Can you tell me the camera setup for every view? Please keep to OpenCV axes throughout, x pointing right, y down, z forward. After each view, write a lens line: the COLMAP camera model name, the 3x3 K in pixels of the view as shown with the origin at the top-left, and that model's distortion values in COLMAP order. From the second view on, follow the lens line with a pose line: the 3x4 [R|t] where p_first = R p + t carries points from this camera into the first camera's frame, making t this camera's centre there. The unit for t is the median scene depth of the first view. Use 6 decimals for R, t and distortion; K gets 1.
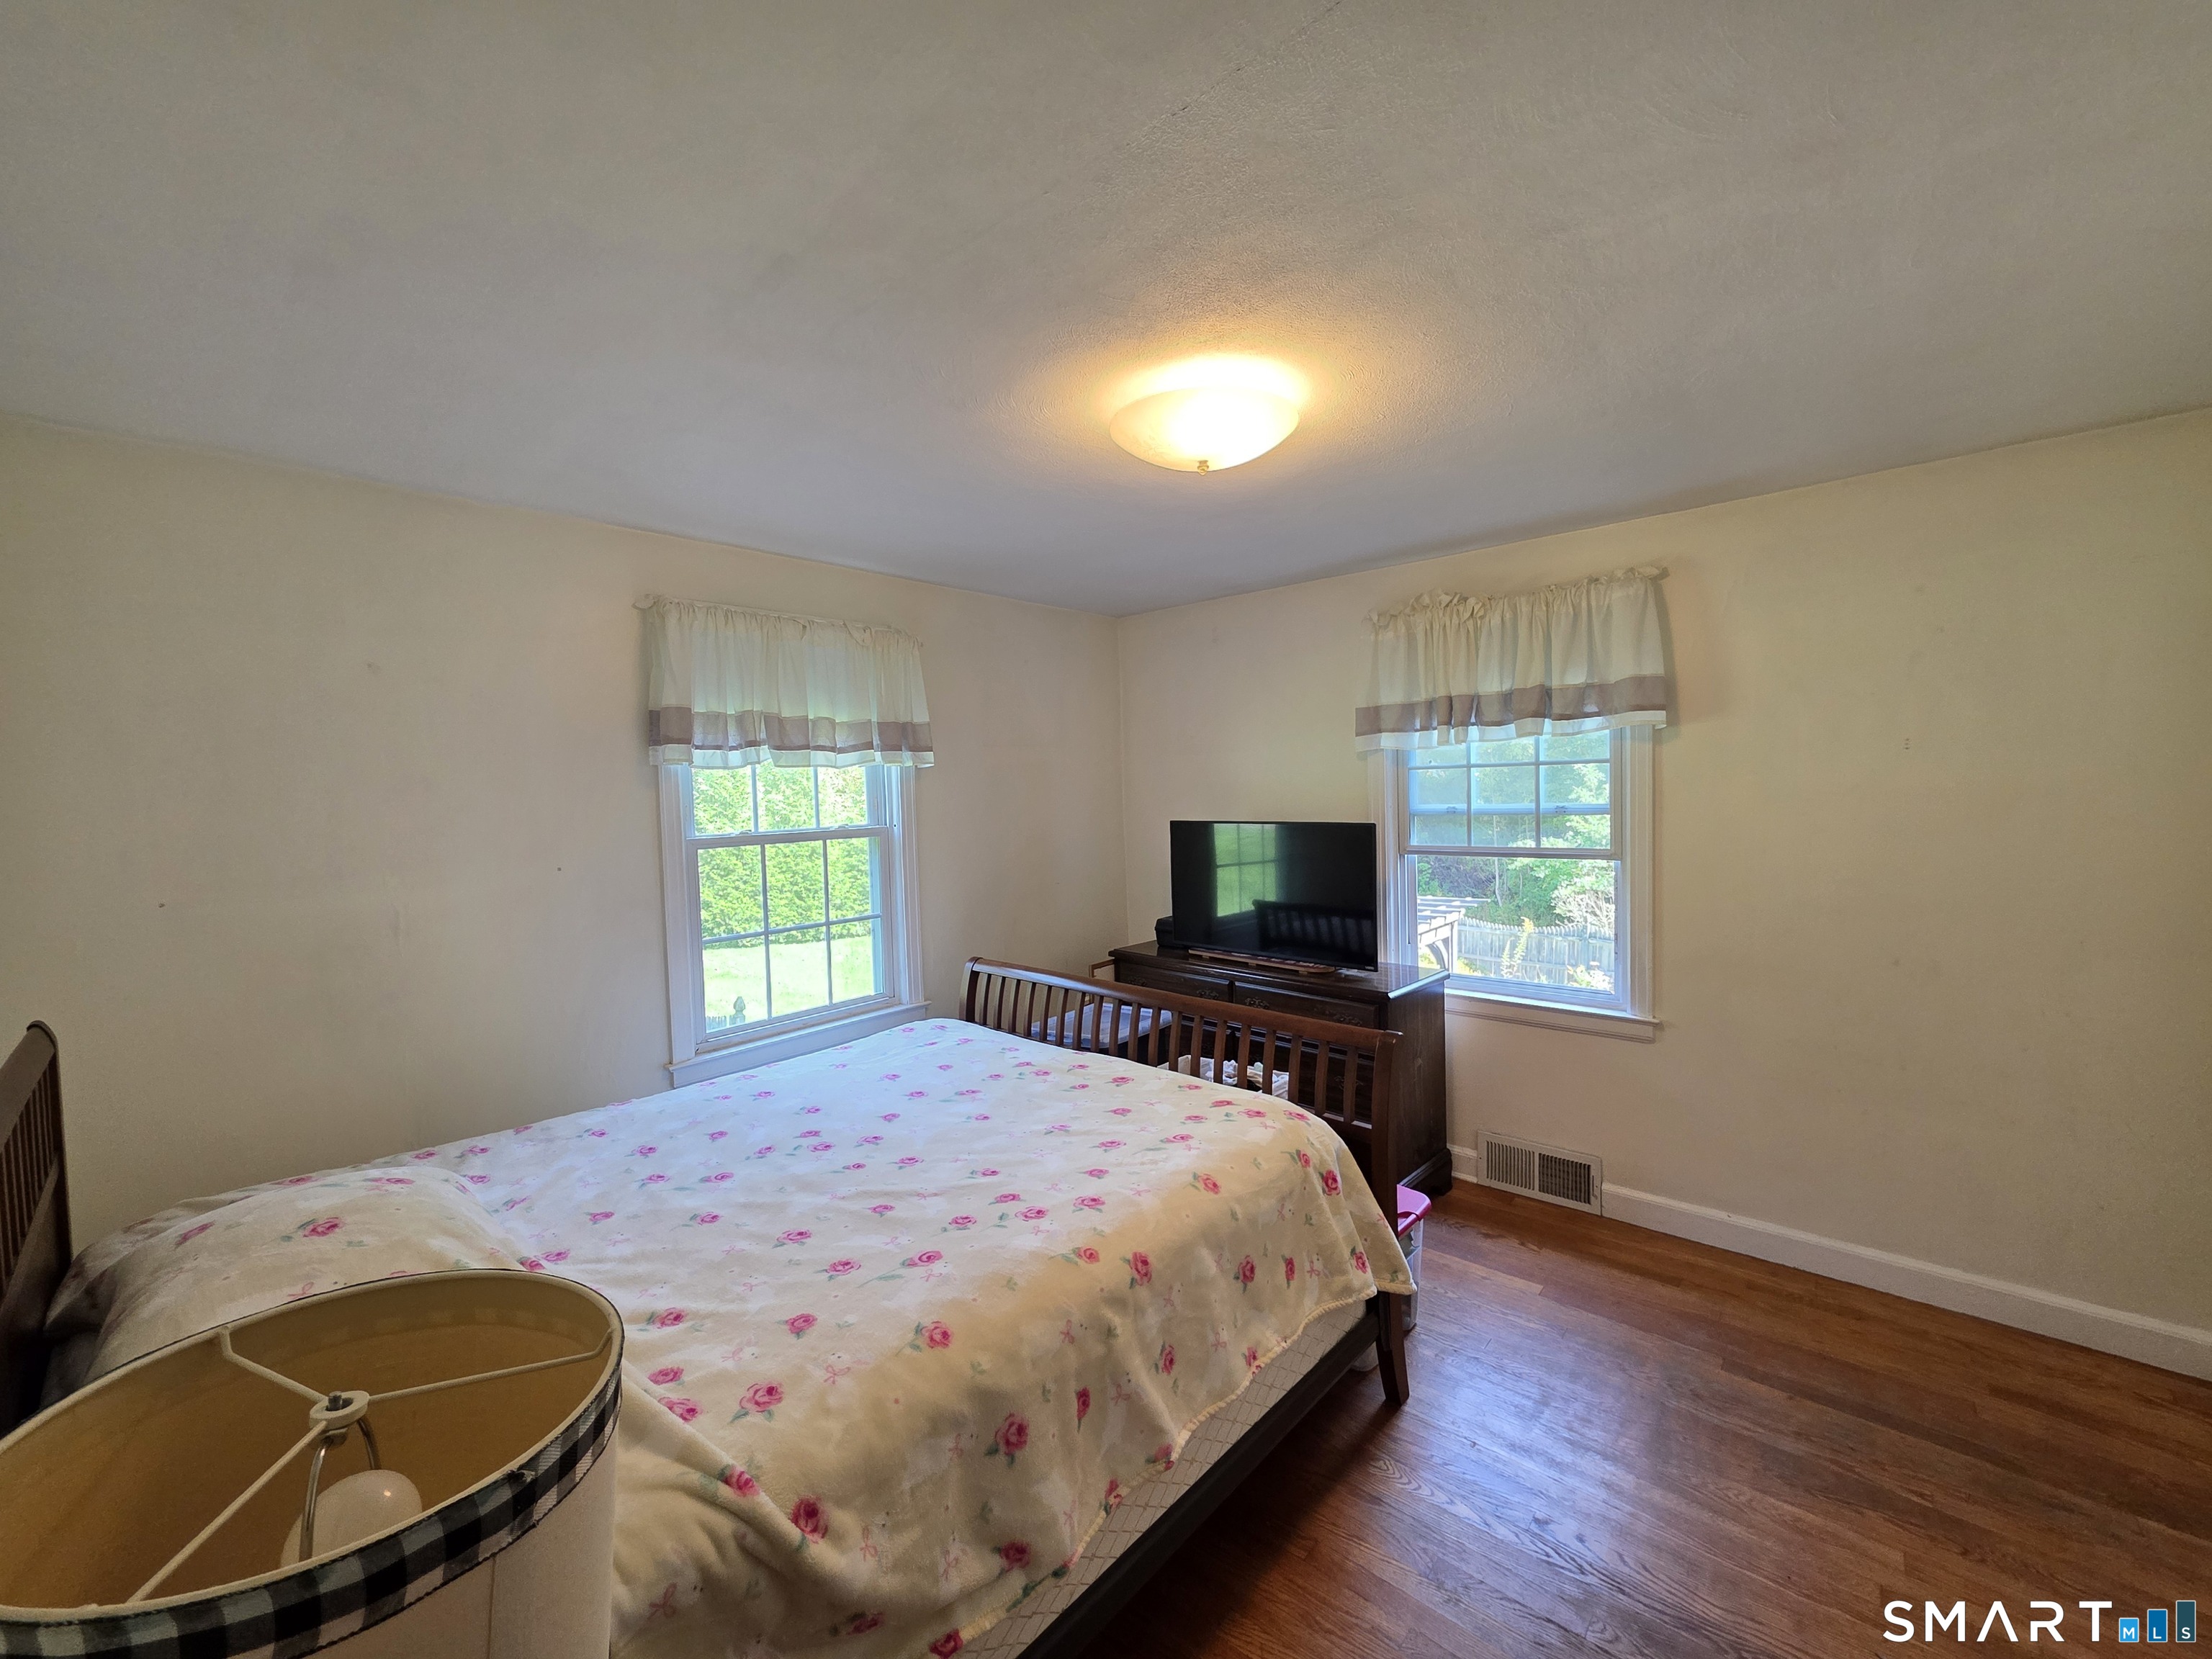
lens RADIAL K [[884.8, 0, 1105.2], [0, 884.8, 823.7], [0, 0, 1]] dist [-0.000109, 0.000077]
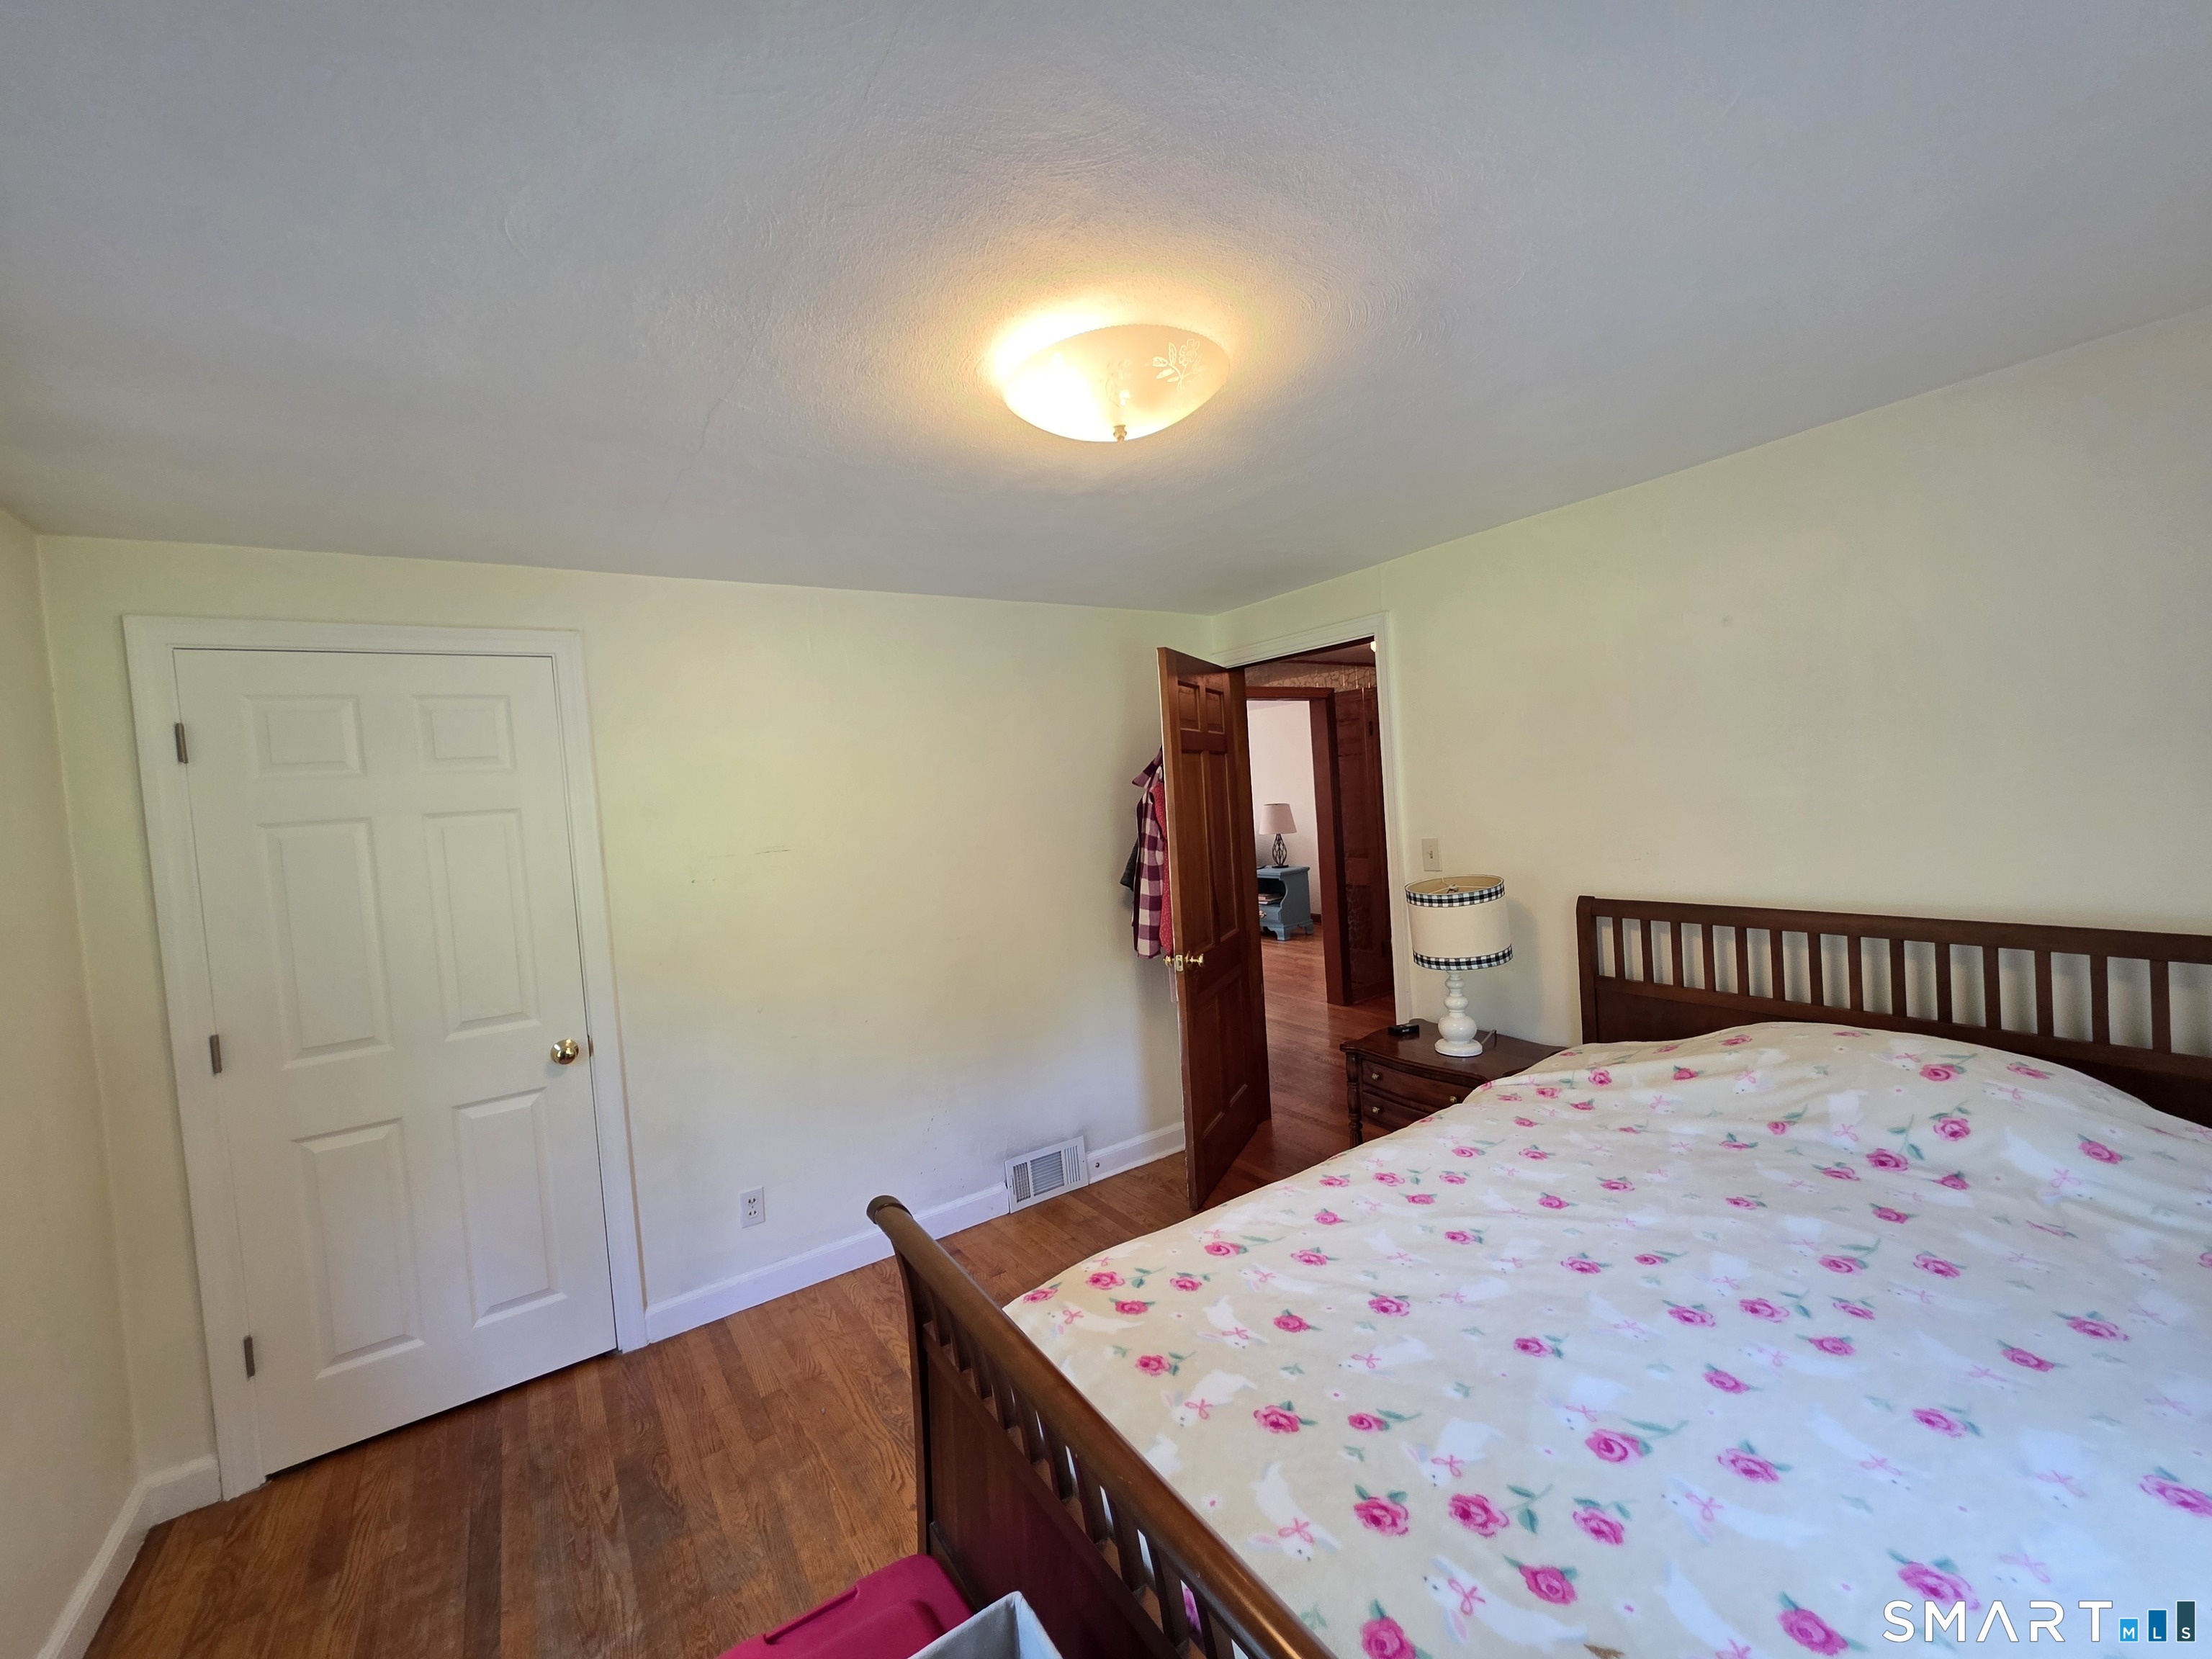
lens RADIAL K [[884.8, 0, 1106.8], [0, 884.8, 820.6], [0, 0, 1]] dist [-0.000109, 0.000077]
pose [[-0.965231, 0.089796, 0.245490, -0.046494], [0.111505, 0.990855, 0.075984, -0.100760], [-0.236422, 0.100716, -0.966417, 1.769830]]
